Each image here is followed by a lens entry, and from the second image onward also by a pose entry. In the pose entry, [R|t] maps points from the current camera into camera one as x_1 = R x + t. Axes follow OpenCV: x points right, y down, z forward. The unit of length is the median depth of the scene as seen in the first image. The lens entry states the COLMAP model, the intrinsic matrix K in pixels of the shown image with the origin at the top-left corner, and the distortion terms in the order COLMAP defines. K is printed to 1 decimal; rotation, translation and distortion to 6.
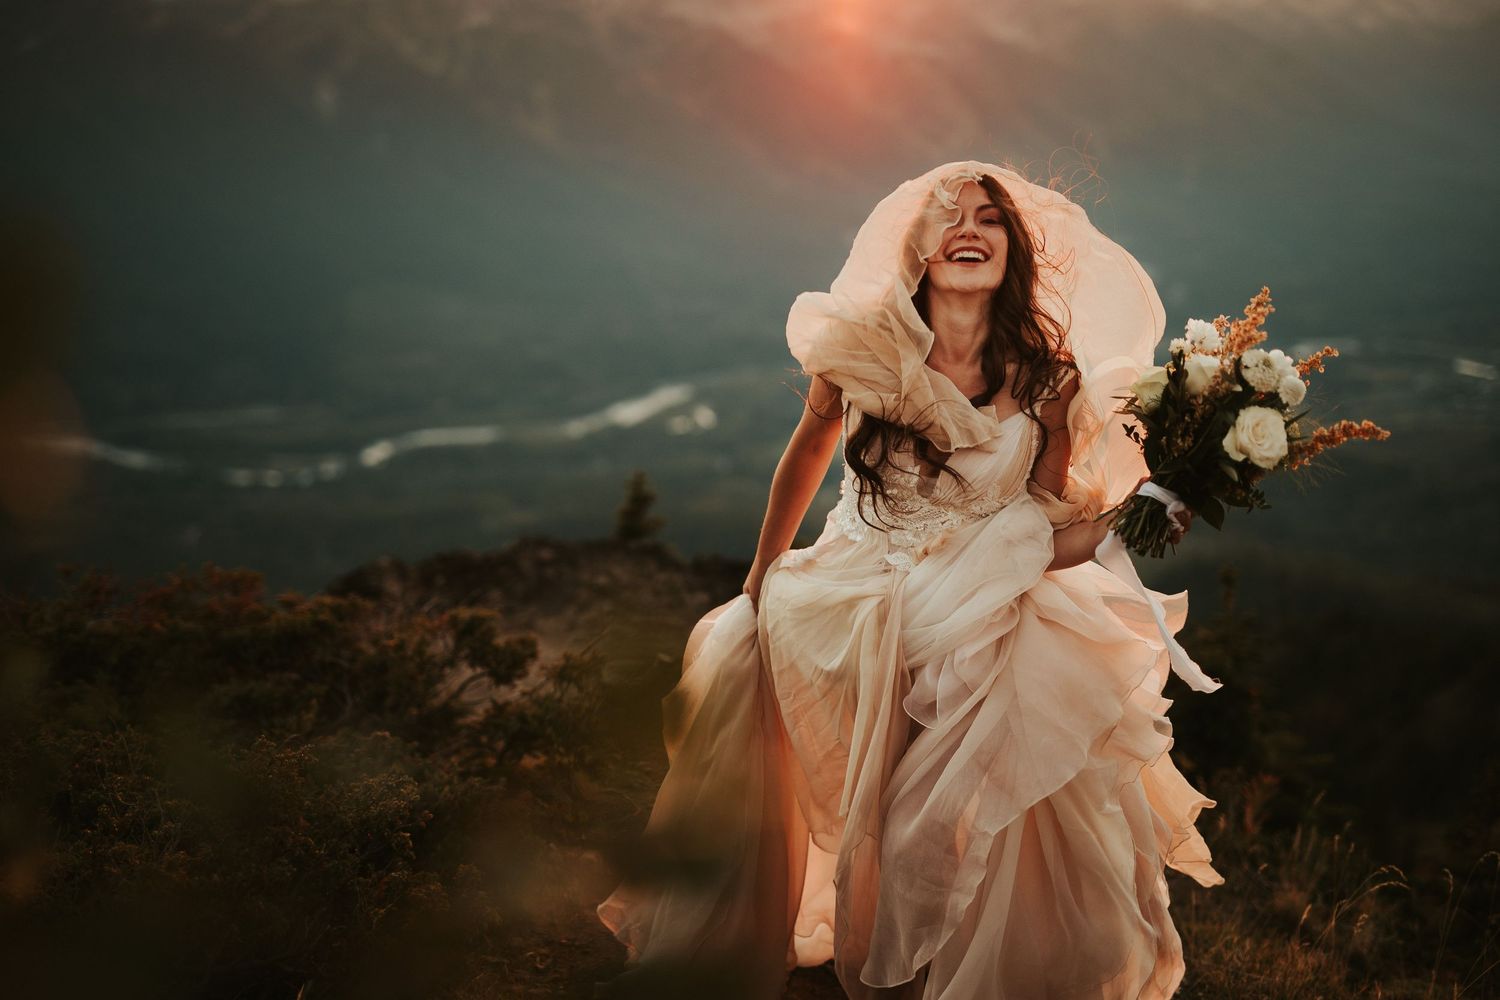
lens RADIAL K [[2074.7, 0, 750.0], [0, 2074.7, 500.0], [0, 0, 1]] dist [-0.000660, 0.046278]
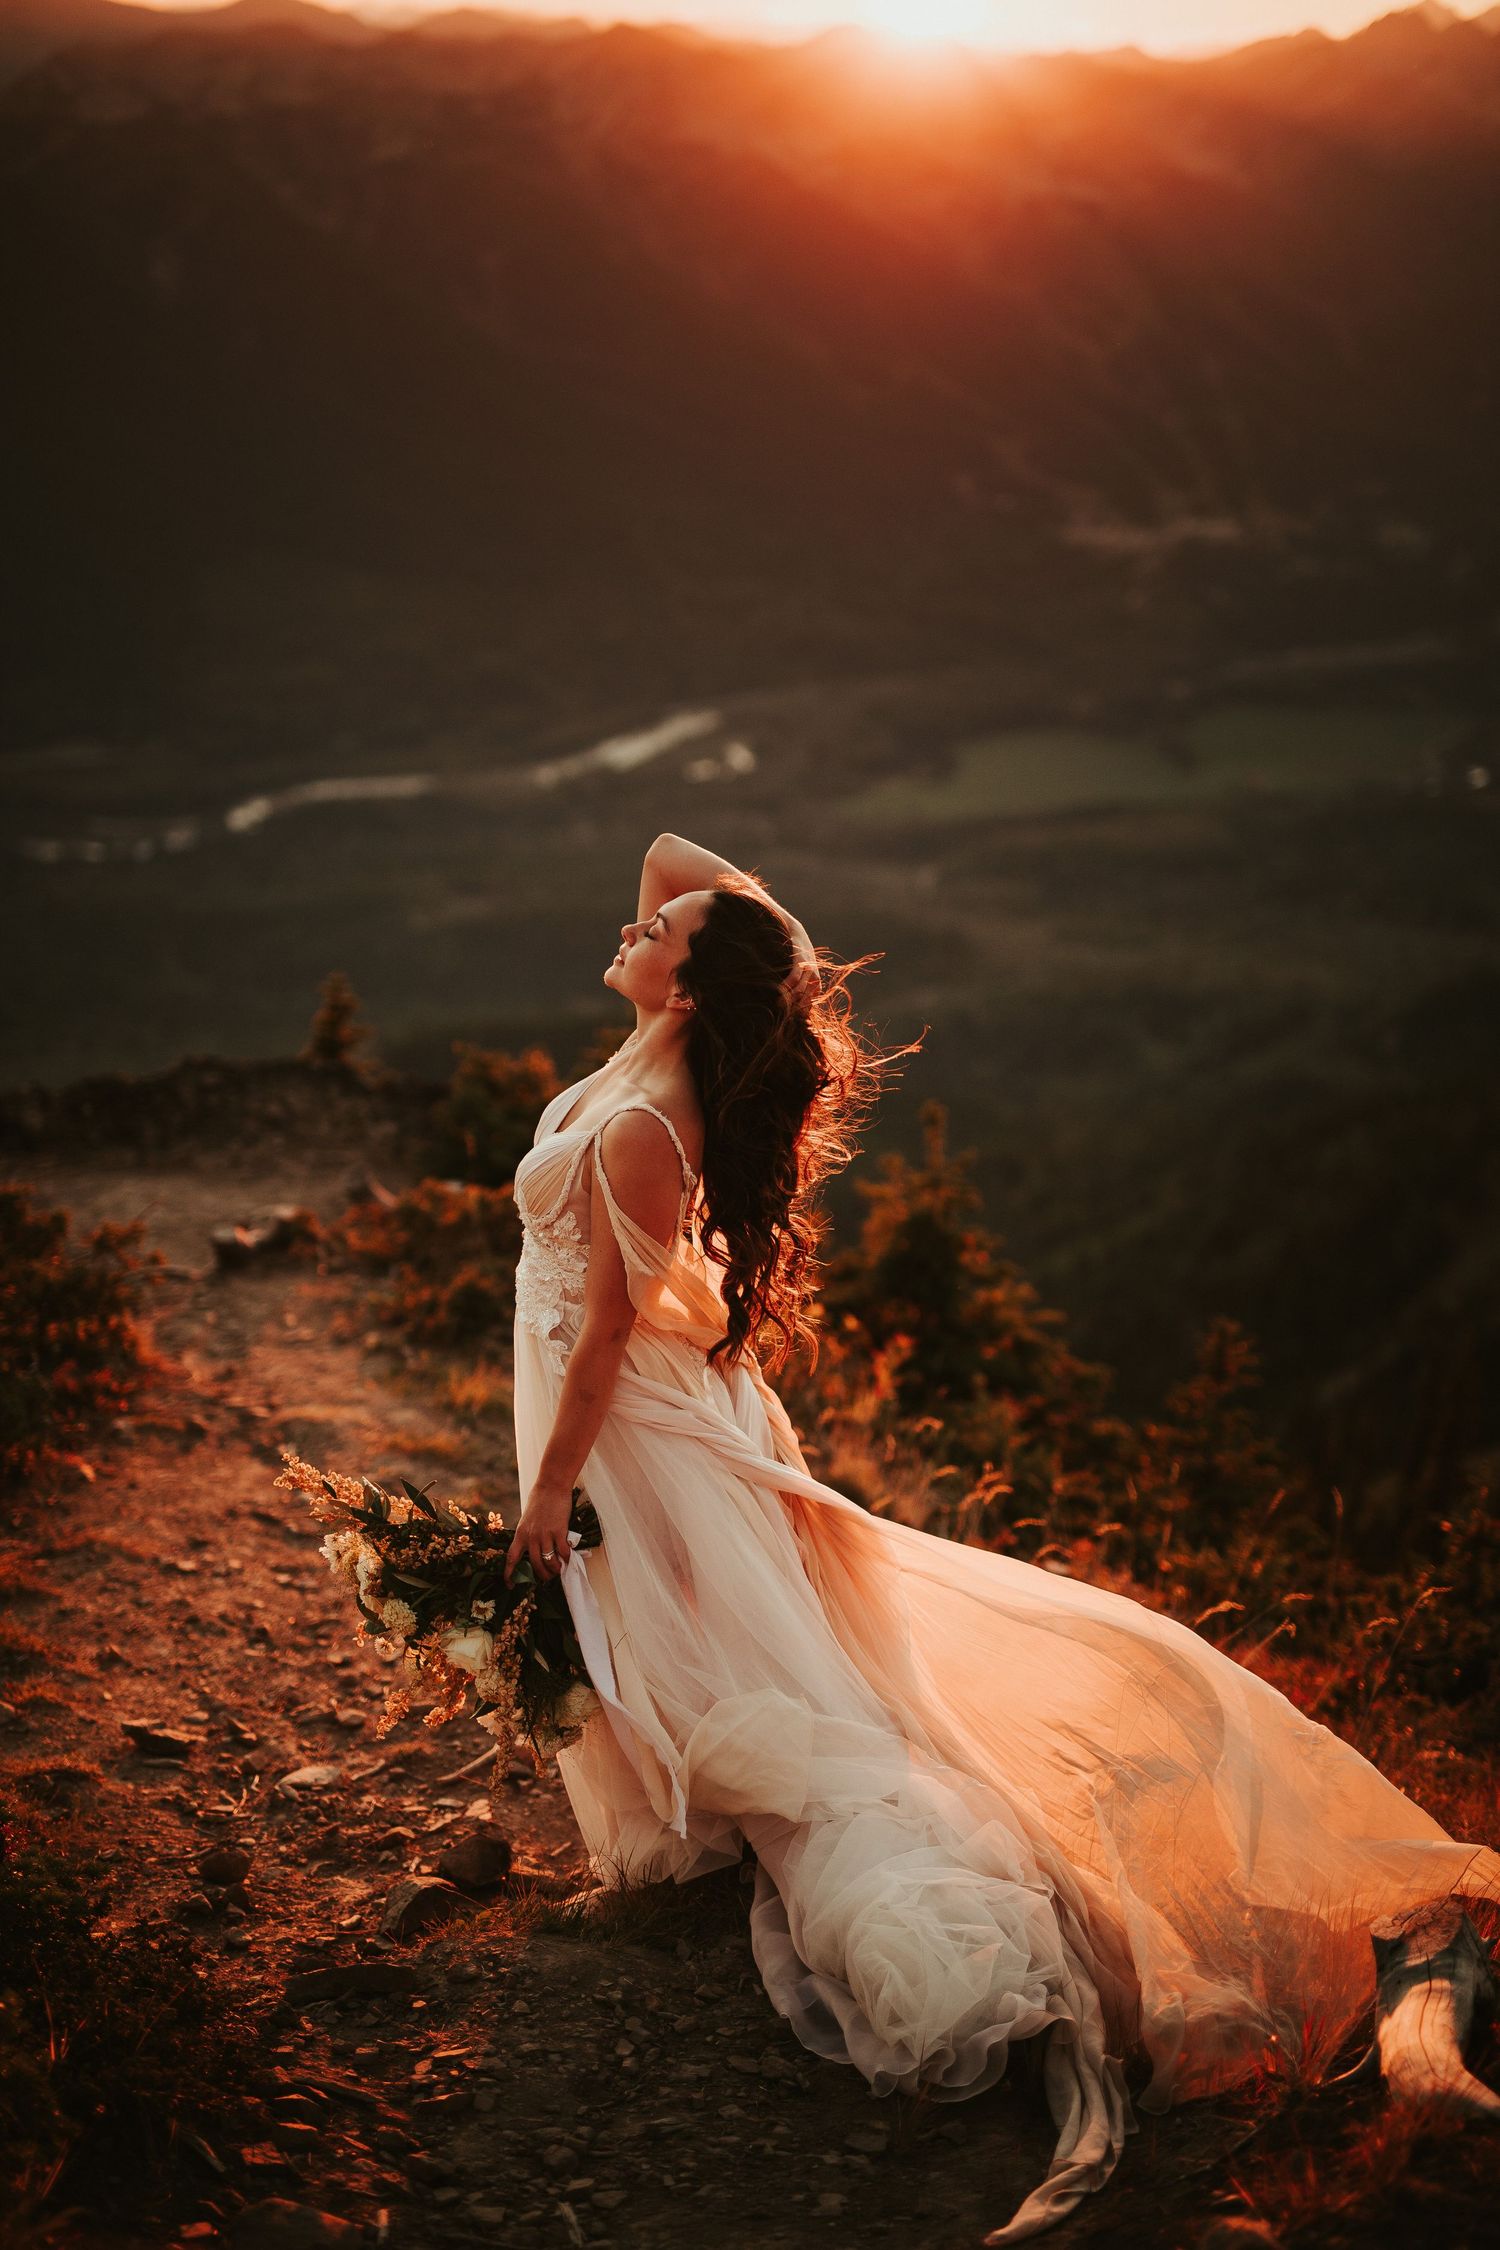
lens RADIAL K [[3112.0, 0, 737.2], [0, 3112.0, 1129.3], [0, 0, 1]] dist [-0.000660, 0.046278]
pose [[0.999717, 0.000518, -0.023791, 0.156238], [0.001366, 0.996864, 0.079118, -0.056740], [0.023758, -0.079128, 0.996581, -0.308330]]
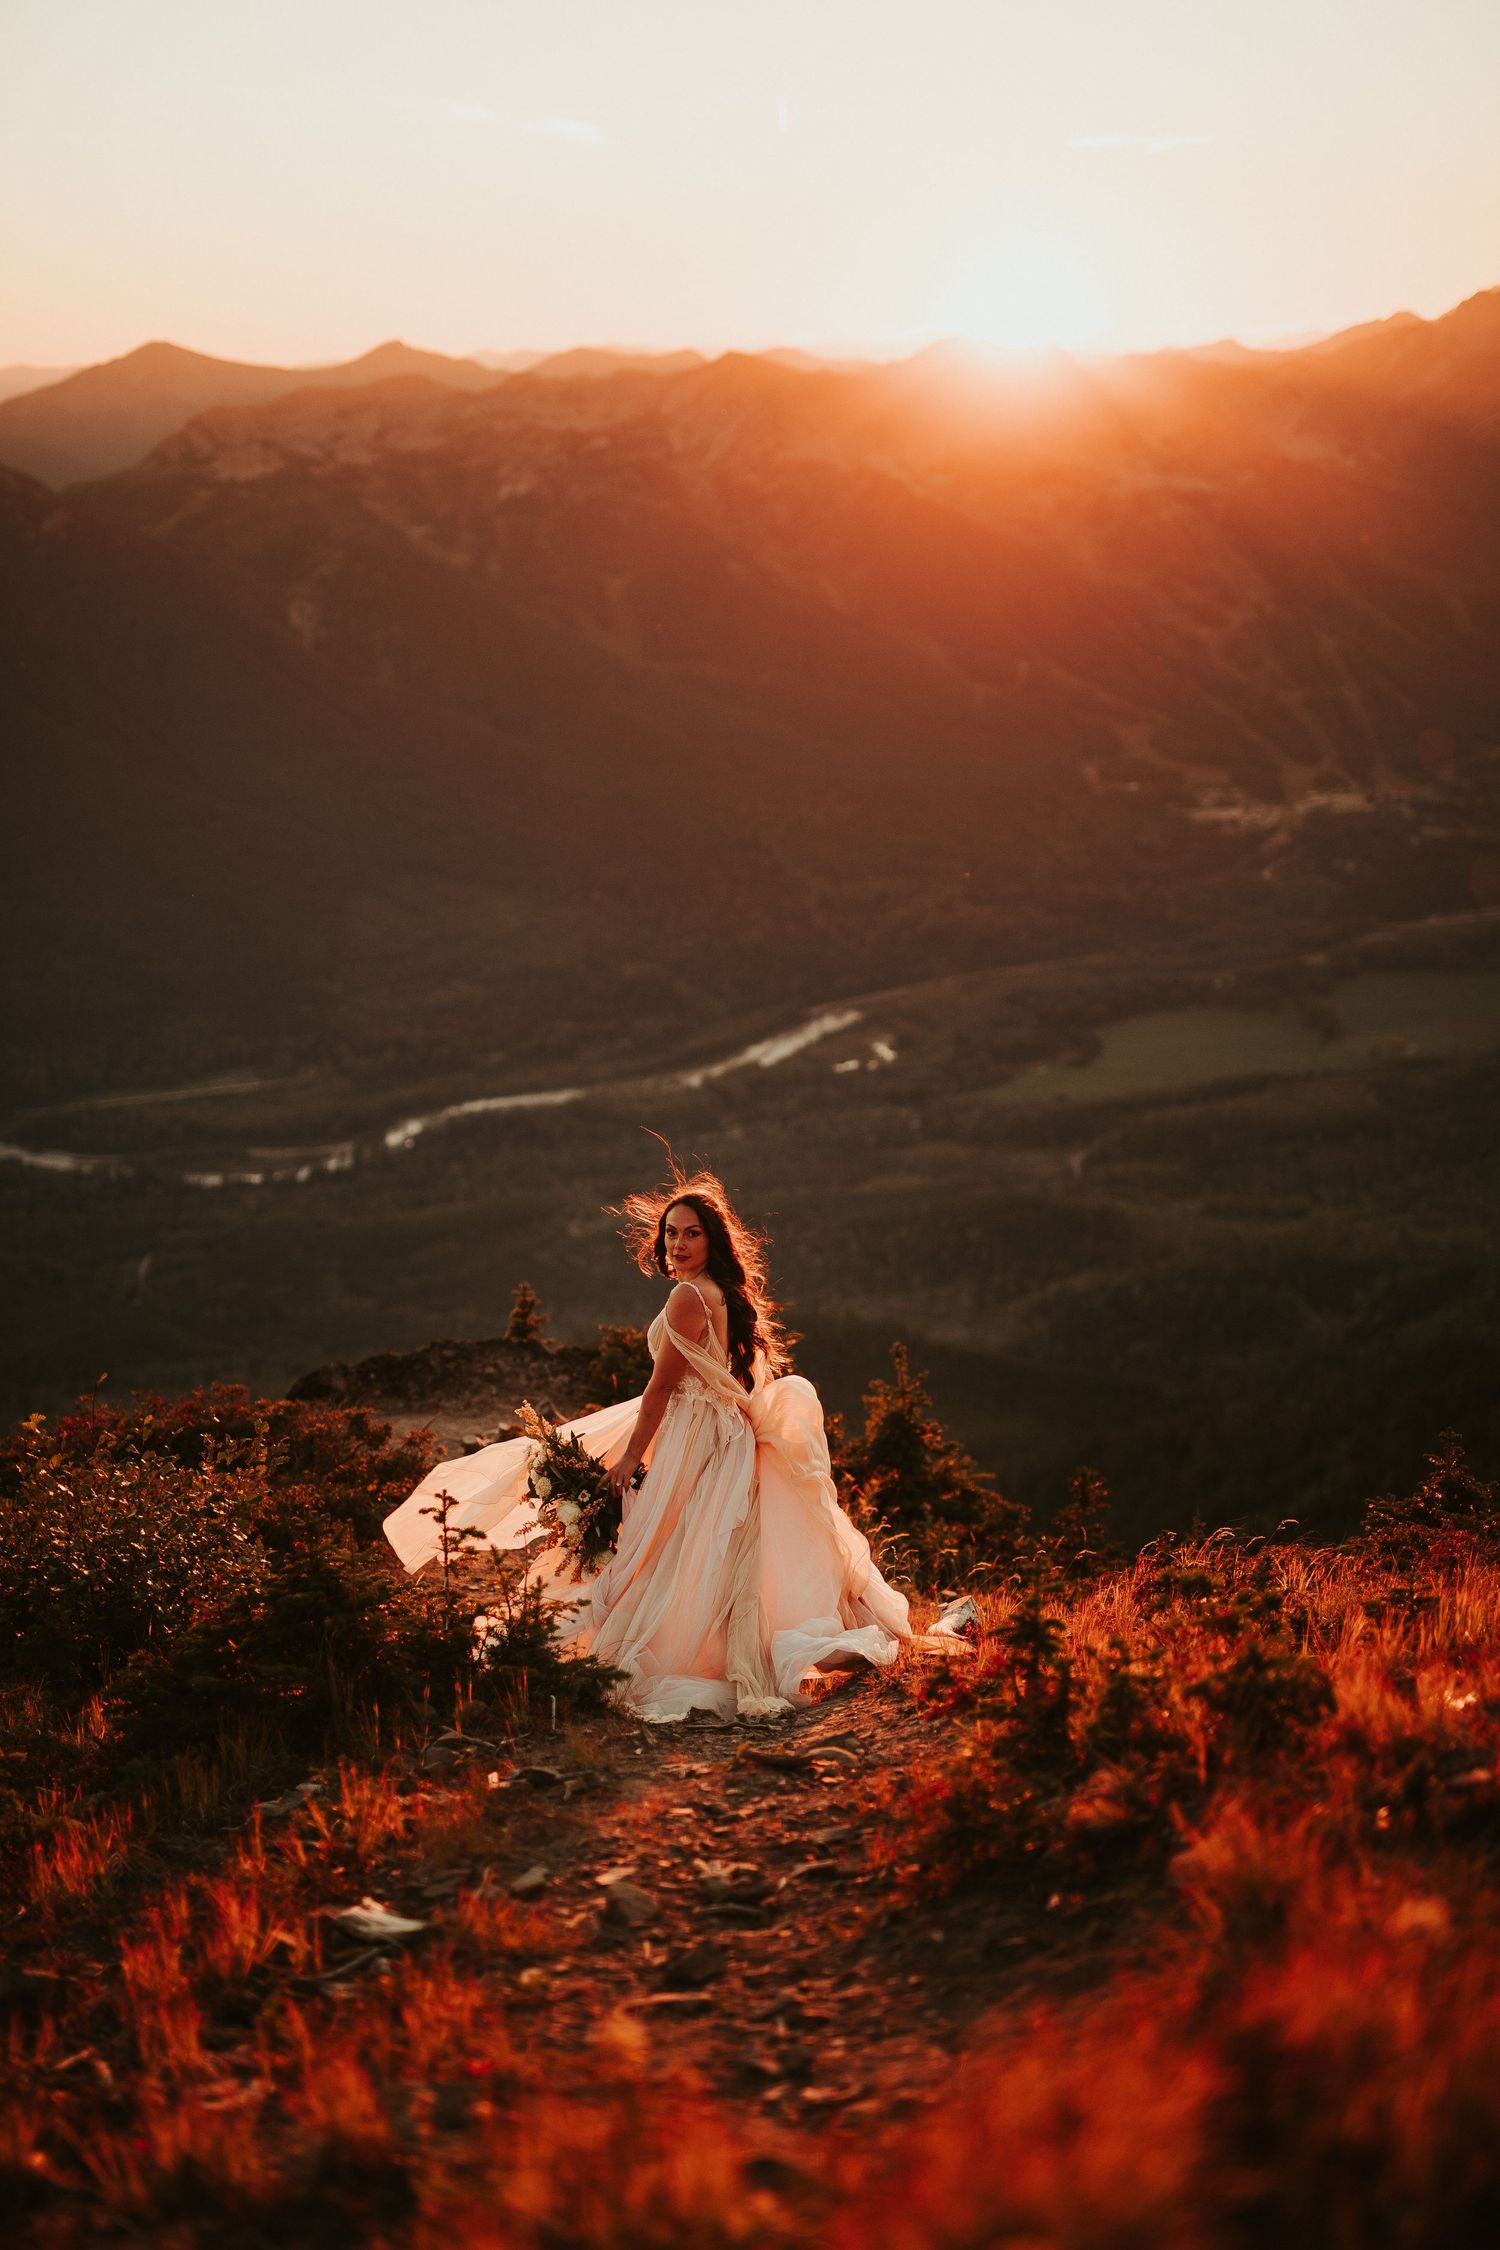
lens RADIAL K [[3112.0, 0, 737.2], [0, 3112.0, 1129.3], [0, 0, 1]] dist [-0.000660, 0.046278]
pose [[0.995848, -0.056267, -0.071565, 0.249162], [0.055182, 0.998331, -0.017053, -0.076627], [0.072405, 0.013033, 0.997290, -1.049937]]
